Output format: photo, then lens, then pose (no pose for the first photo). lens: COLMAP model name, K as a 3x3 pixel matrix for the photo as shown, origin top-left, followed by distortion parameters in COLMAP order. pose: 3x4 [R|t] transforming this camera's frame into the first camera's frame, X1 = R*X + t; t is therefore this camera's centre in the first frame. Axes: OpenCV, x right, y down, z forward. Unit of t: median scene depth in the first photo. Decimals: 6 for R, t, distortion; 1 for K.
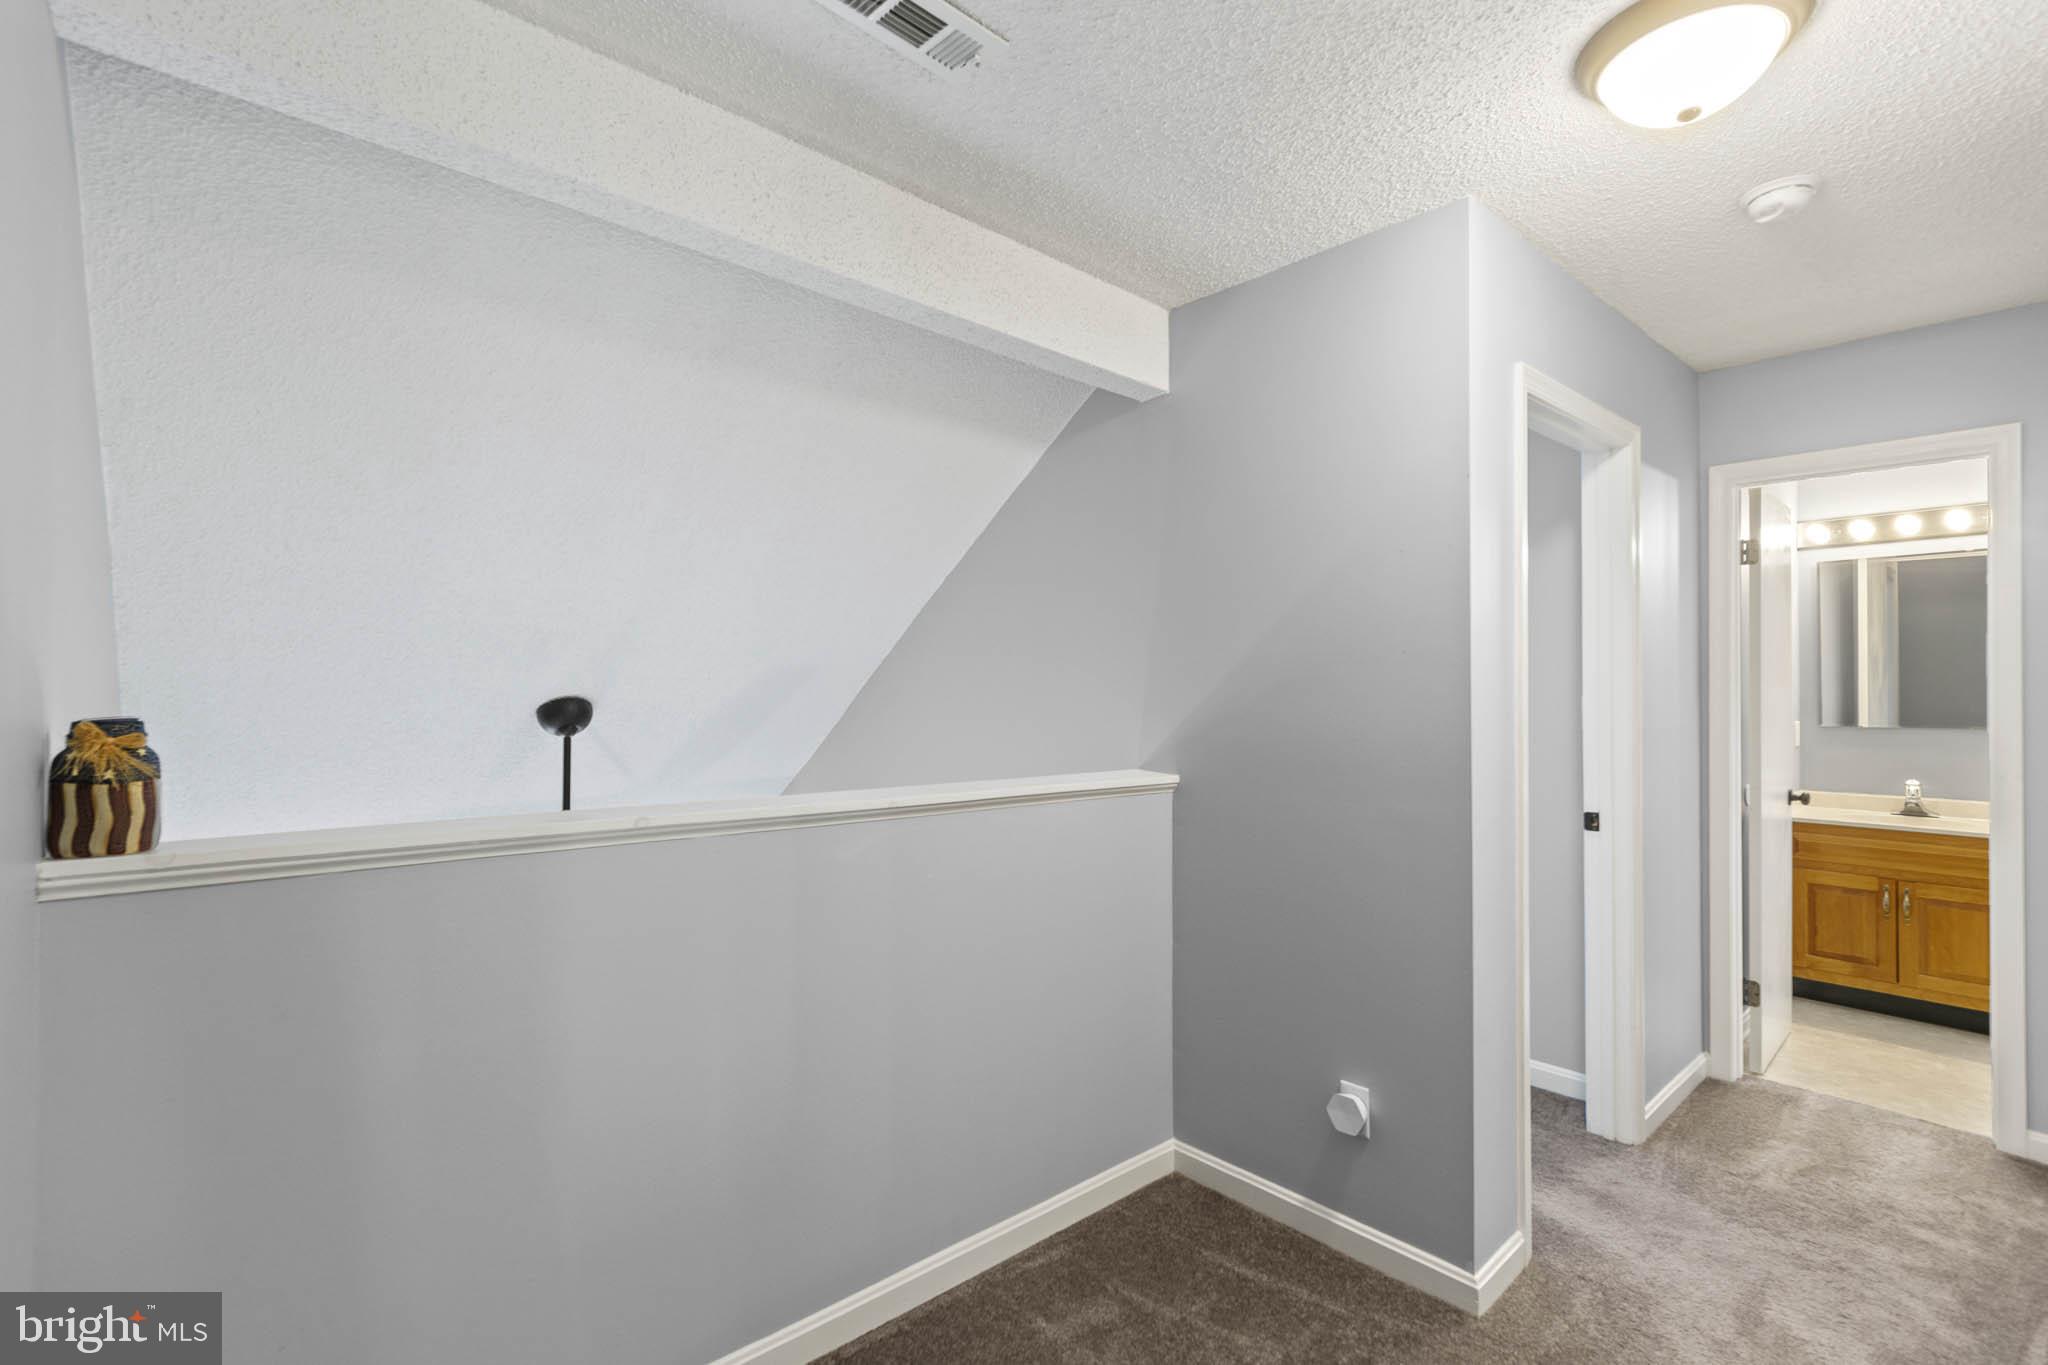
lens RADIAL K [[925.8, 0, 1024.0], [0, 925.8, 682.5], [0, 0, 1]] dist [-0.000299, -0.000473]
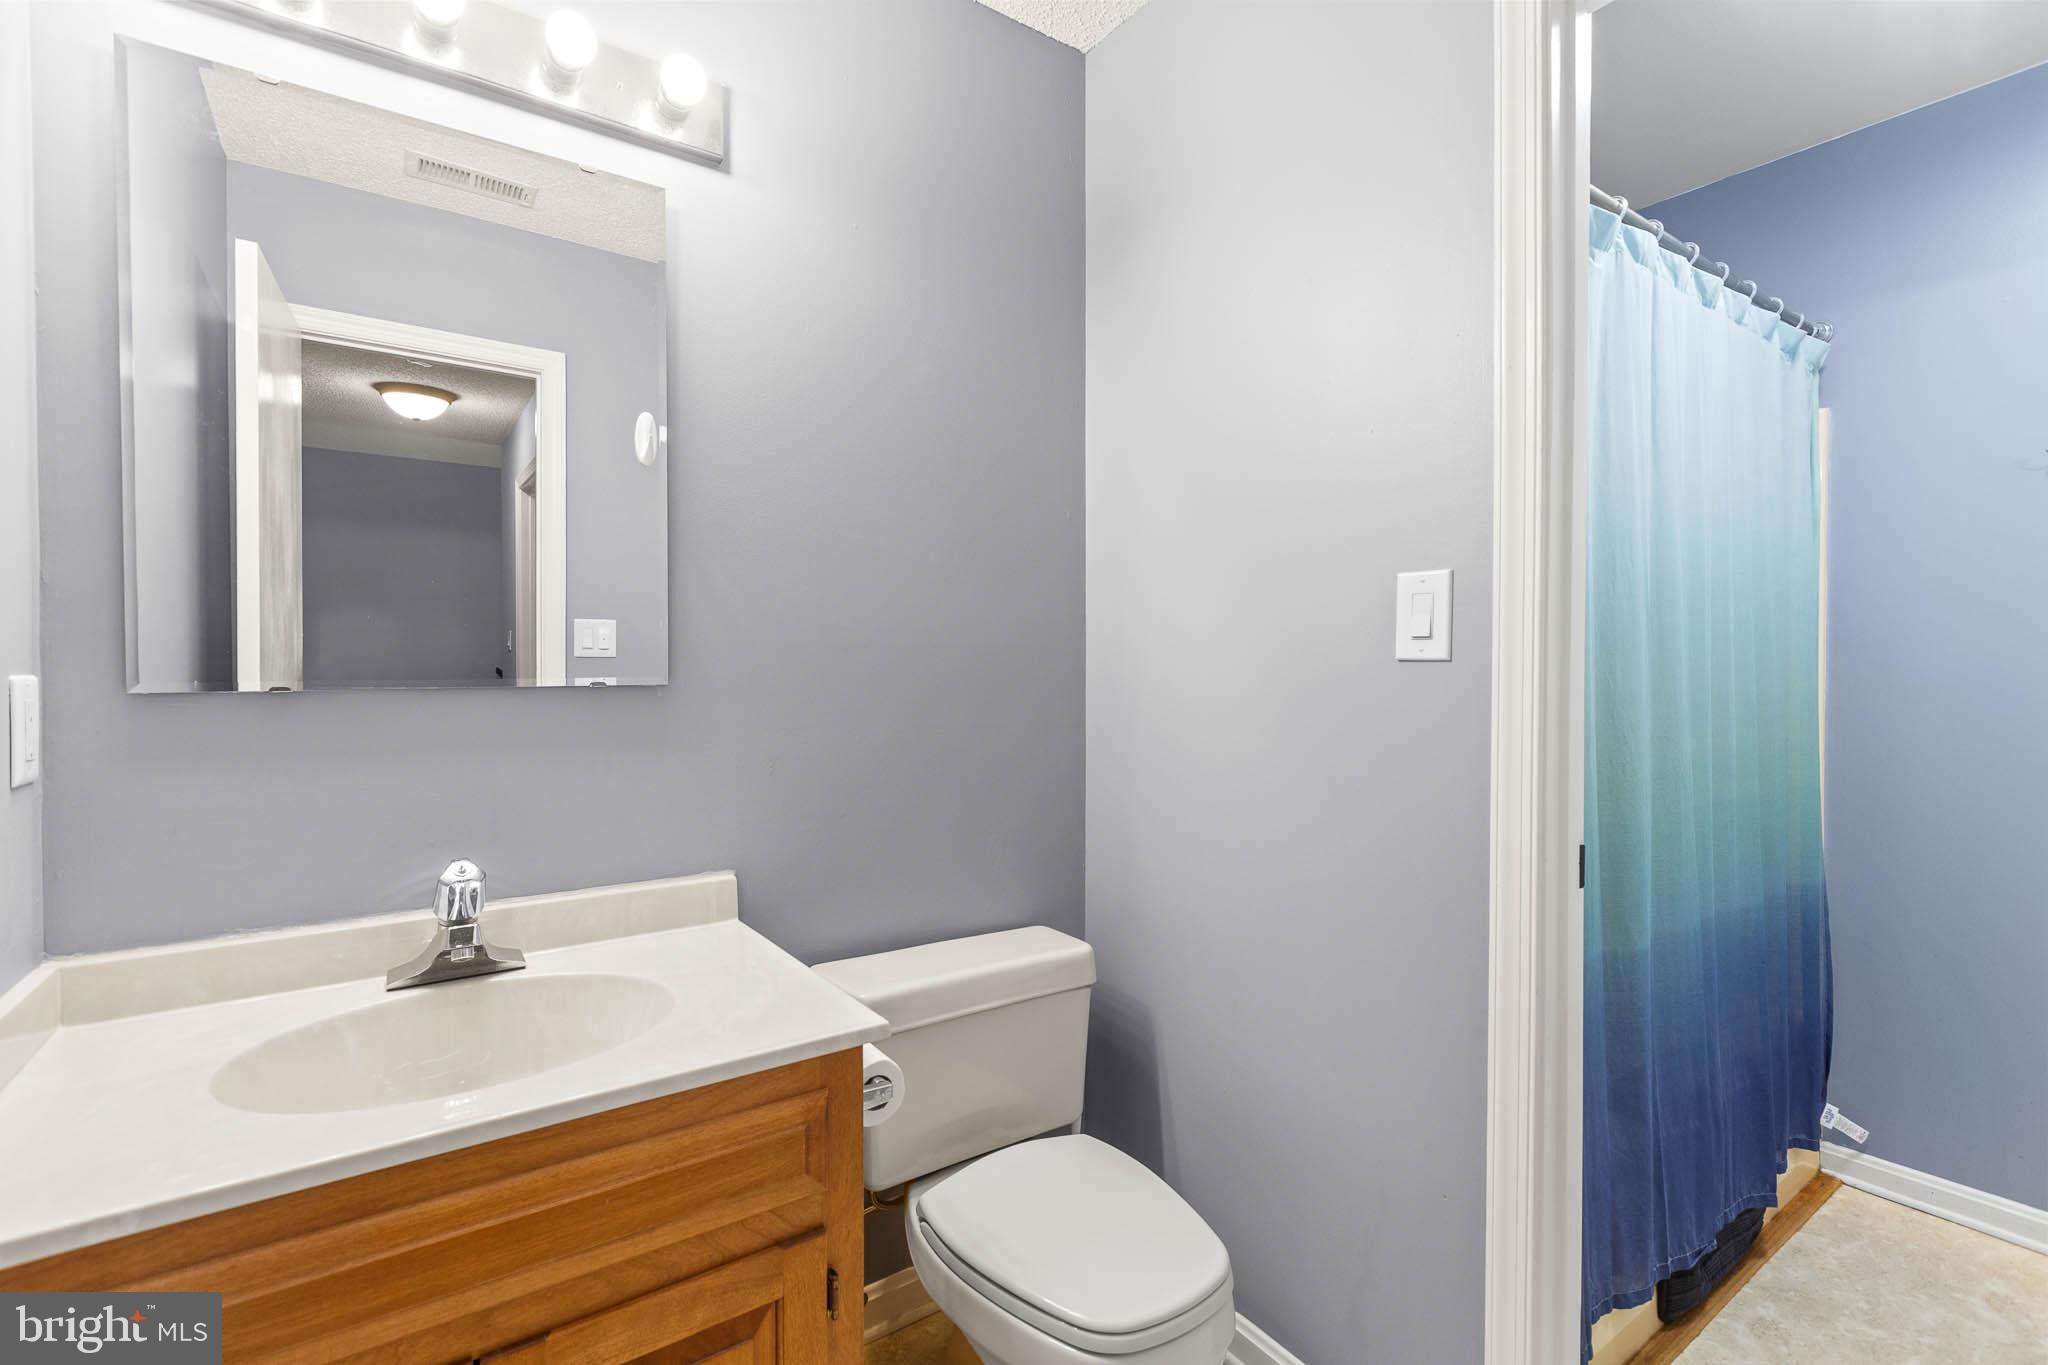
lens RADIAL K [[925.8, 0, 1024.0], [0, 925.8, 682.5], [0, 0, 1]] dist [-0.000299, -0.000473]
pose [[0.102903, -0.020073, 0.994489, 0.633433], [-0.016181, 0.999630, 0.021851, 0.034784], [-0.994560, -0.018341, 0.102540, 0.730104]]
